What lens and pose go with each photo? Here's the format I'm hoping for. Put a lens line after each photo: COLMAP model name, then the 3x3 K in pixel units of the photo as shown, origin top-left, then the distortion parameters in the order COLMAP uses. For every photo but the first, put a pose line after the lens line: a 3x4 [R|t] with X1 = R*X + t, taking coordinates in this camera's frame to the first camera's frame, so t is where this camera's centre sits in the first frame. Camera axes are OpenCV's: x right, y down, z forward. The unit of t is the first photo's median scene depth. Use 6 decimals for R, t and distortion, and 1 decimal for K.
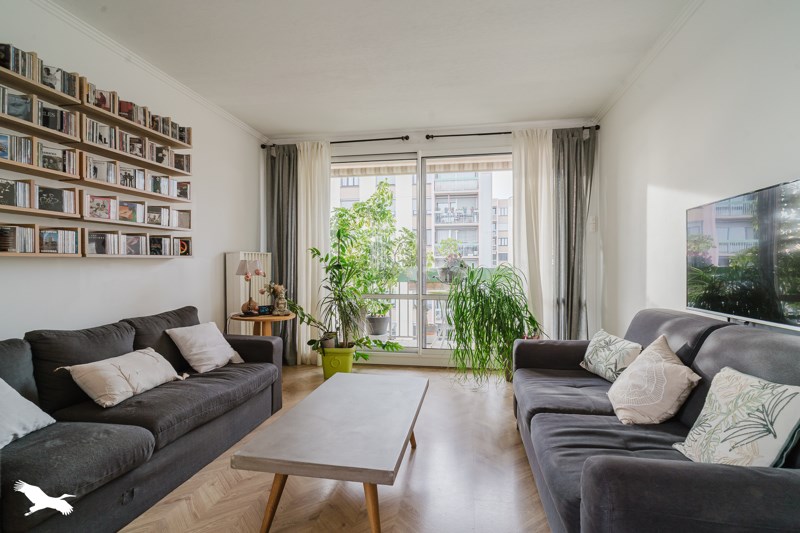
lens RADIAL K [[411.6, 0, 400.0], [0, 411.6, 266.5], [0, 0, 1]] dist [0.002769, 0.000449]
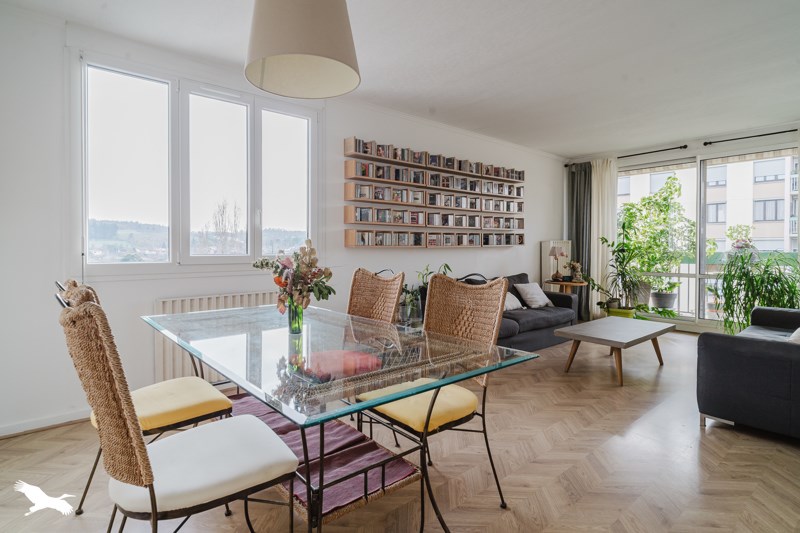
lens RADIAL K [[414.4, 0, 399.6], [0, 414.4, 254.2], [0, 0, 1]] dist [-0.003191, -0.000680]
pose [[0.768880, 0.013192, -0.639257, 0.168235], [-0.000805, 0.999806, 0.019664, -0.015179], [0.639393, -0.014604, 0.768741, -0.550346]]
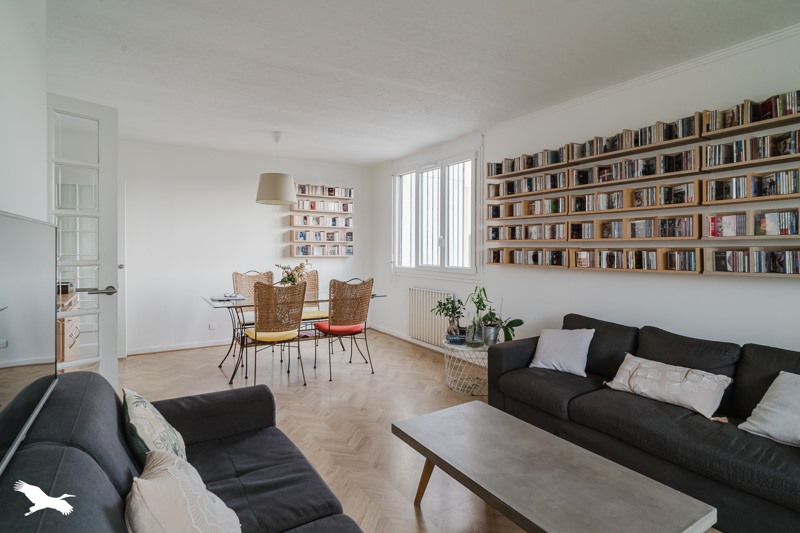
lens RADIAL K [[414.4, 0, 399.6], [0, 414.4, 254.2], [0, 0, 1]] dist [-0.003191, -0.000680]
pose [[-0.741088, -0.025359, -0.670929, 0.337723], [-0.033341, 0.999444, -0.000948, -0.028501], [0.670580, 0.021667, -0.741521, 0.761298]]
